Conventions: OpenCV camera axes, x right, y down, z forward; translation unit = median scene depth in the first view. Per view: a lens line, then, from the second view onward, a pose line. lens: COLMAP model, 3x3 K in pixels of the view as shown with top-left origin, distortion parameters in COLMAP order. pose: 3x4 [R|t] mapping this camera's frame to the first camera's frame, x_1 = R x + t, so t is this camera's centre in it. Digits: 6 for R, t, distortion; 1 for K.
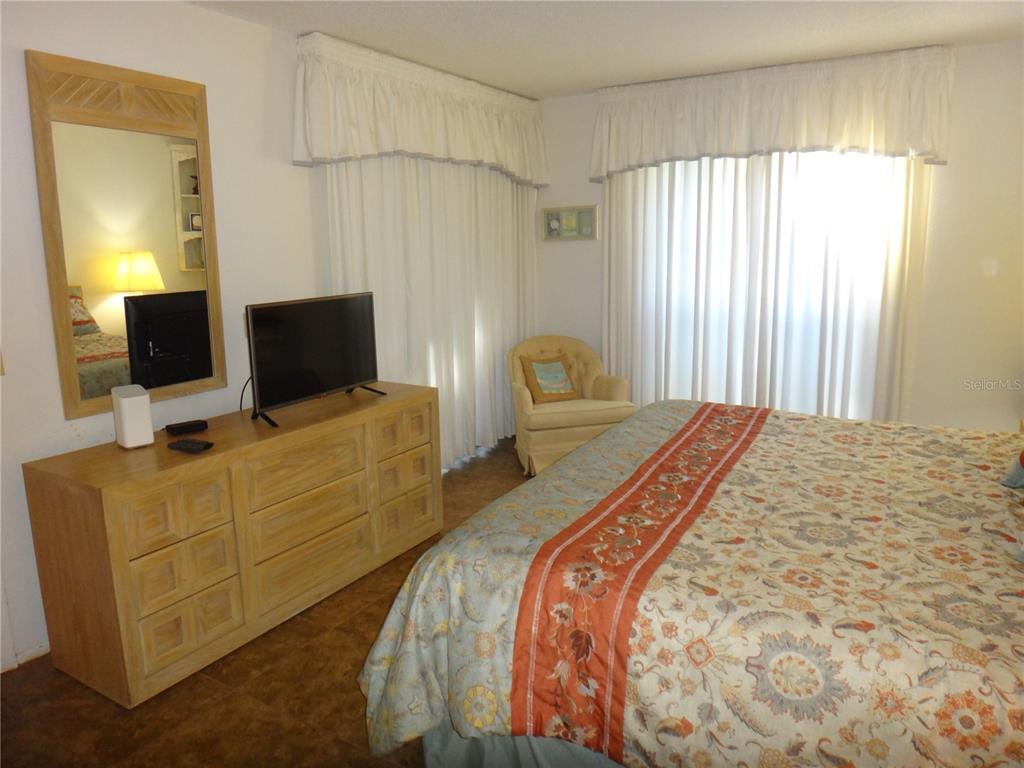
lens RADIAL K [[721.4, 0, 508.0], [0, 721.4, 385.3], [0, 0, 1]] dist [-0.006991, -0.018574]
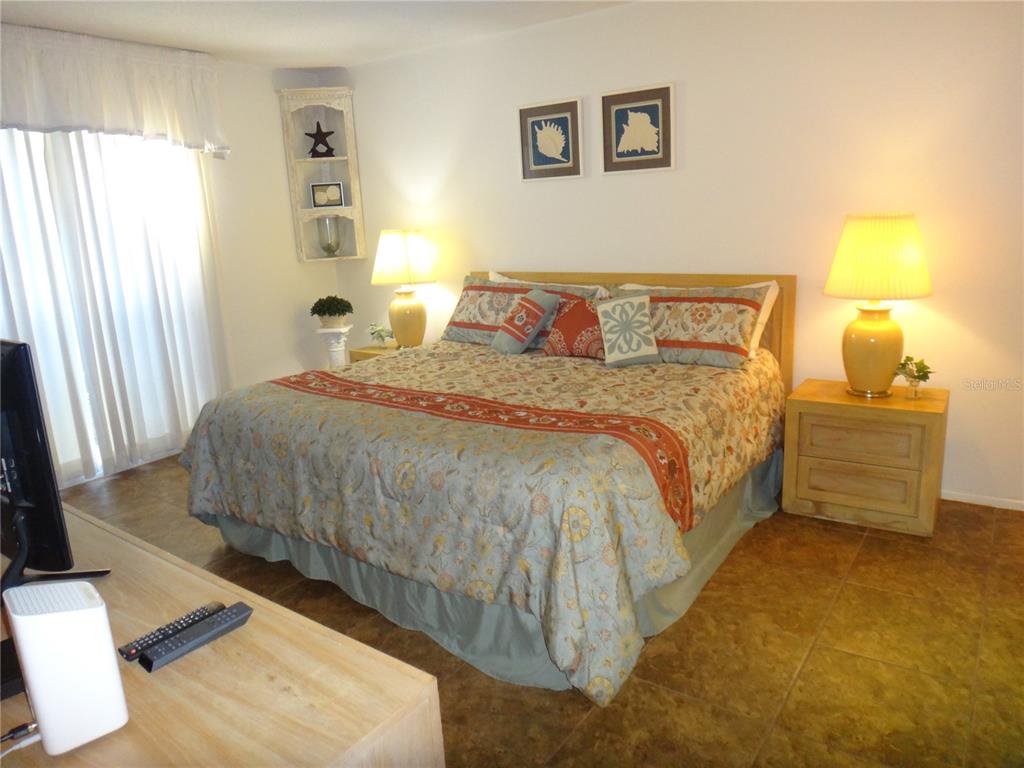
lens RADIAL K [[721.4, 0, 511.0], [0, 721.4, 374.8], [0, 0, 1]] dist [-0.006991, -0.018574]
pose [[0.076355, -0.210566, 0.974593, -0.583819], [0.234476, 0.953827, 0.187709, -0.080493], [-0.969119, 0.214186, 0.122202, 0.476416]]
